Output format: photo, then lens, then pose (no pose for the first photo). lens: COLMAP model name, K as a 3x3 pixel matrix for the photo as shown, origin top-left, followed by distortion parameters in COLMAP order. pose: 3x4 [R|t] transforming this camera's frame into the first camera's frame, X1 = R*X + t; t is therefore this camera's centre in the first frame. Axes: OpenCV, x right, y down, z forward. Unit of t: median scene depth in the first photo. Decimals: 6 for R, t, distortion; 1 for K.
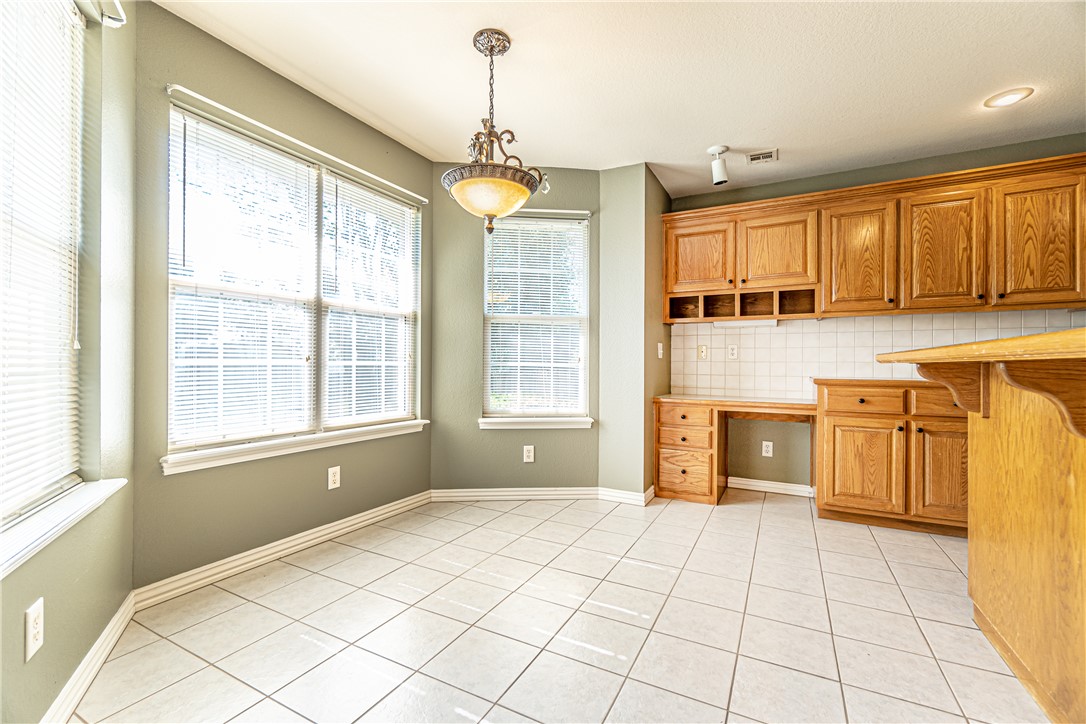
lens RADIAL K [[468.3, 0, 535.6], [0, 468.3, 360.4], [0, 0, 1]] dist [-0.012146, 0.001729]
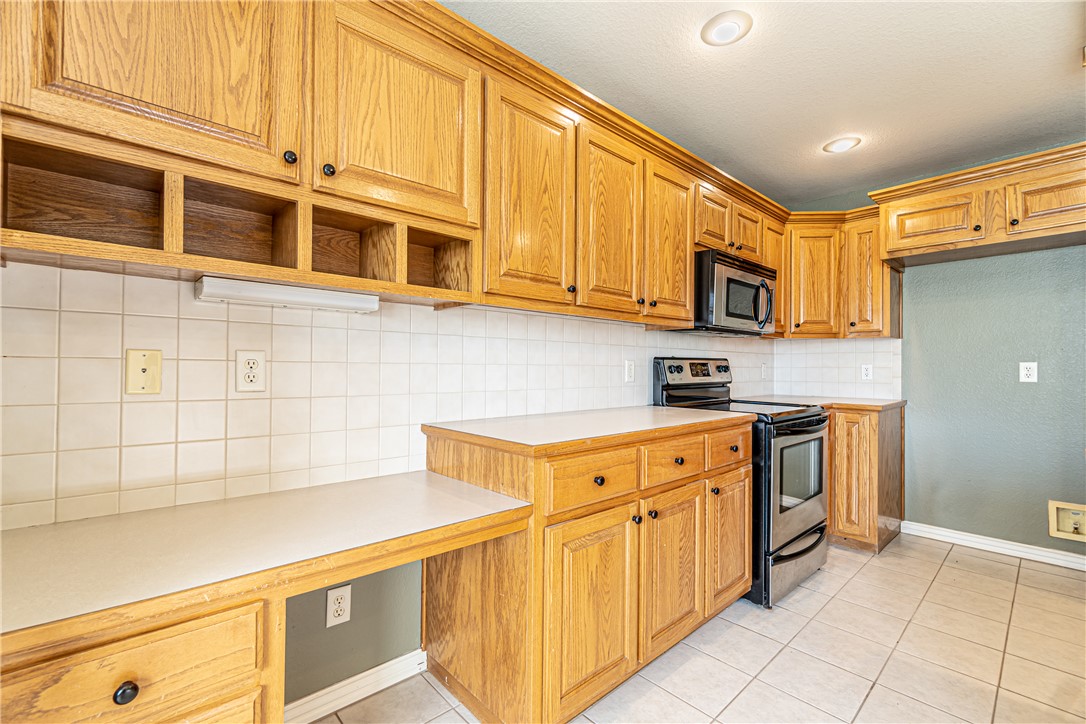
lens RADIAL K [[468.3, 0, 545.8], [0, 468.3, 364.7], [0, 0, 1]] dist [-0.012146, 0.001729]
pose [[0.325270, 0.004953, 0.945608, 0.198478], [-0.014009, 0.999902, -0.000419, -0.032984], [-0.945517, -0.013111, 0.325307, 0.836717]]
